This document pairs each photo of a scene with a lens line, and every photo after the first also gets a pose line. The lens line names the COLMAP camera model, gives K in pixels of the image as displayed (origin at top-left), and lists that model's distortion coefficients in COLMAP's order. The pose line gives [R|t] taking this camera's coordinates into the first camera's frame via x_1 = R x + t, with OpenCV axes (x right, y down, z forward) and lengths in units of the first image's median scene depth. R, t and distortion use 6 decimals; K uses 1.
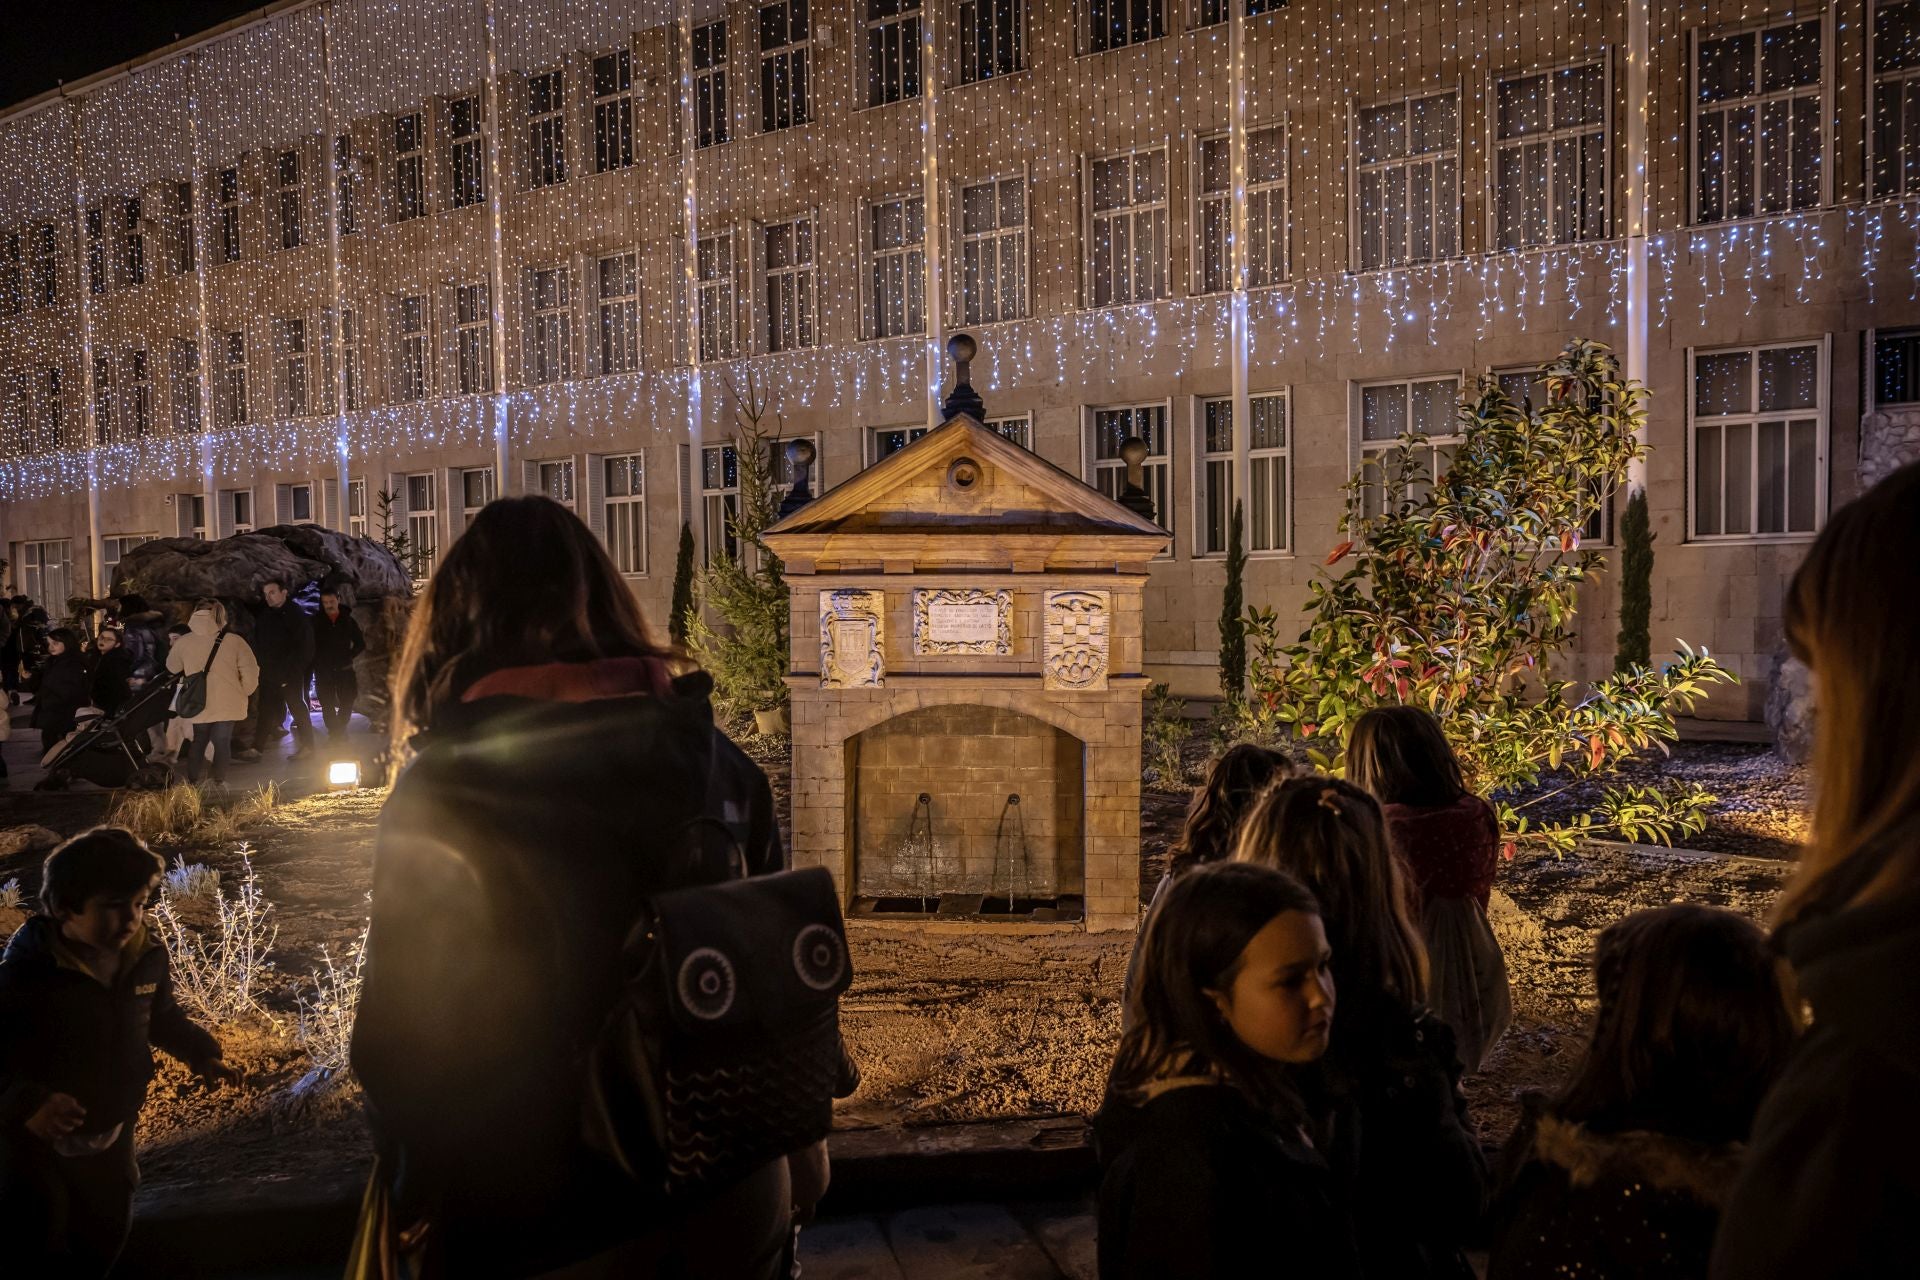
lens RADIAL K [[1277.2, 0, 968.9], [0, 1277.2, 645.9], [0, 0, 1]] dist [-0.005402, 0.006243]
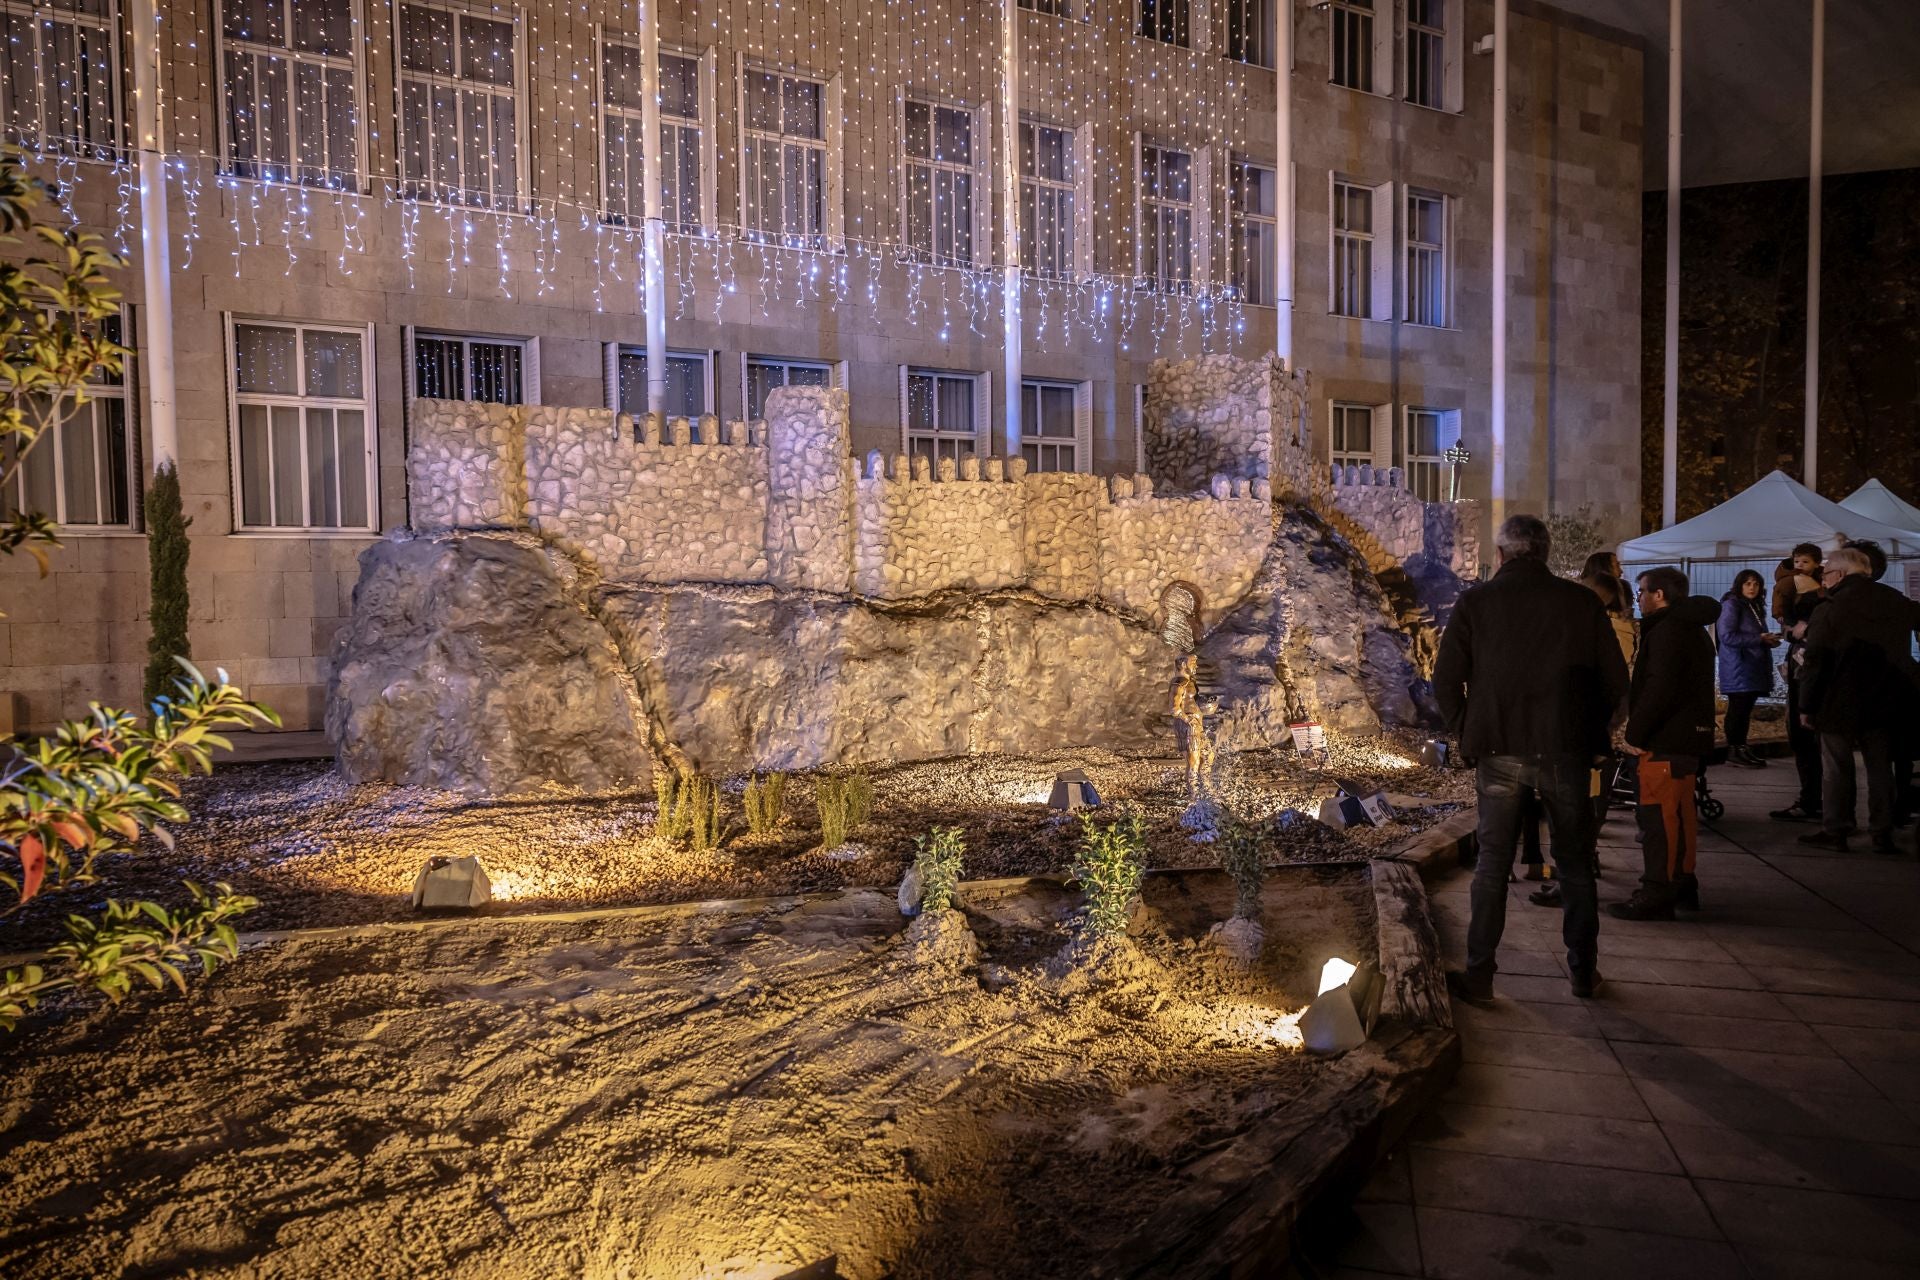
lens RADIAL K [[1277.2, 0, 968.9], [0, 1277.2, 645.9], [0, 0, 1]] dist [-0.005402, 0.006243]
pose [[0.518471, -0.033778, 0.854428, 0.229176], [0.033992, 0.999244, 0.018876, -0.009392], [-0.854419, 0.019257, 0.519227, 0.358251]]
